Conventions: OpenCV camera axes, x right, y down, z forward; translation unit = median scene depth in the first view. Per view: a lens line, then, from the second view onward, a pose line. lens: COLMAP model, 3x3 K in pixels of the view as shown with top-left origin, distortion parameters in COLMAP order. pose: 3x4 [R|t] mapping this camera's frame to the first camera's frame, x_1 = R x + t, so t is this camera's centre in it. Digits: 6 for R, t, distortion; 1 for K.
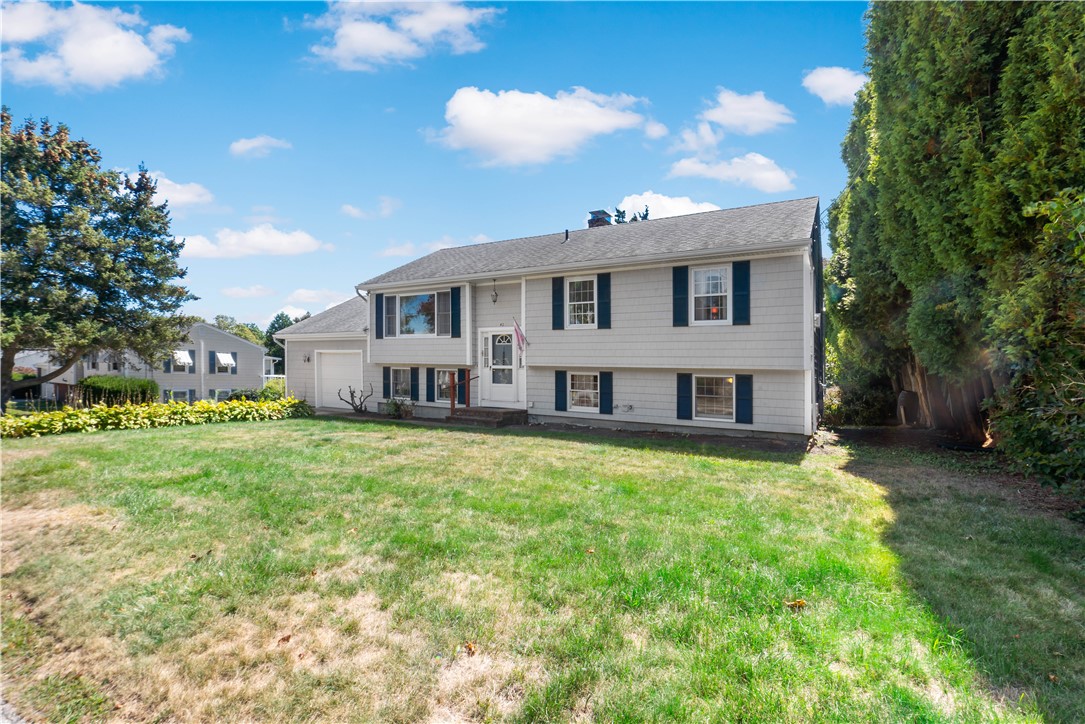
lens RADIAL K [[483.3, 0, 536.6], [0, 483.3, 395.7], [0, 0, 1]] dist [0.001523, 0.000082]
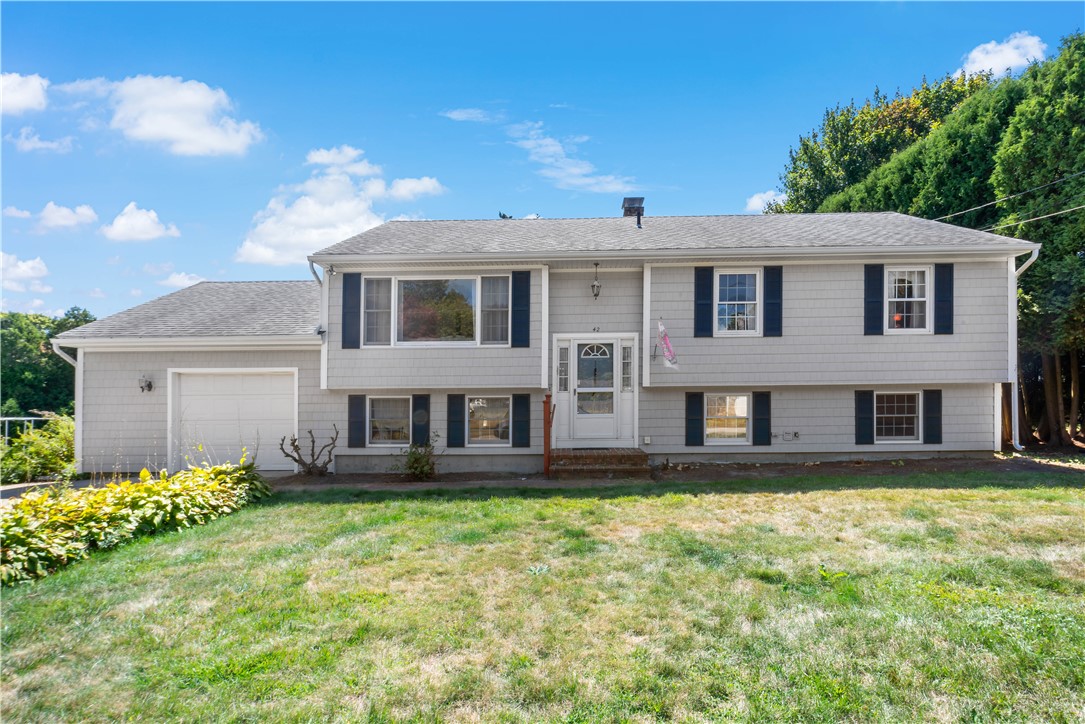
lens RADIAL K [[569.5, 0, 542.3], [0, 569.5, 420.8], [0, 0, 1]] dist [0.011630, 0.000683]
pose [[0.871133, -0.053058, 0.488172, -0.550771], [0.054178, 0.998461, 0.011840, -0.028488], [-0.488049, 0.016134, 0.872667, 0.320094]]
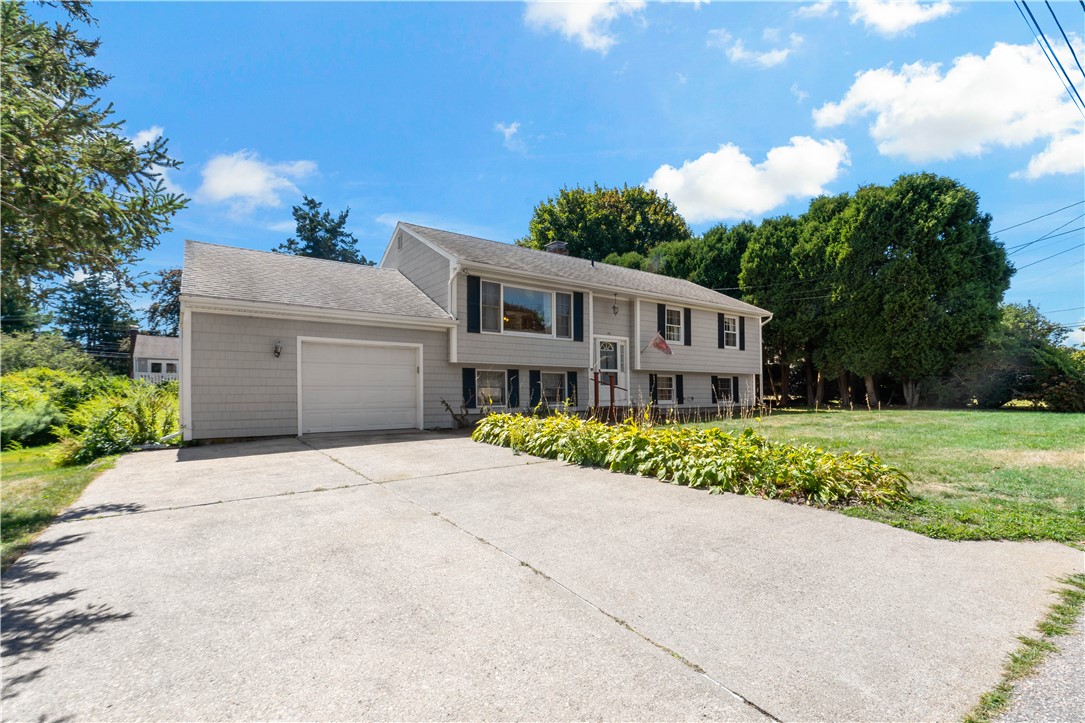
lens RADIAL K [[483.3, 0, 536.6], [0, 483.3, 395.2], [0, 0, 1]] dist [0.001523, 0.000082]
pose [[0.419358, -0.054909, 0.906159, -1.187328], [0.026972, 0.998482, 0.048021, -0.060565], [-0.907420, 0.004303, 0.420203, 0.679831]]
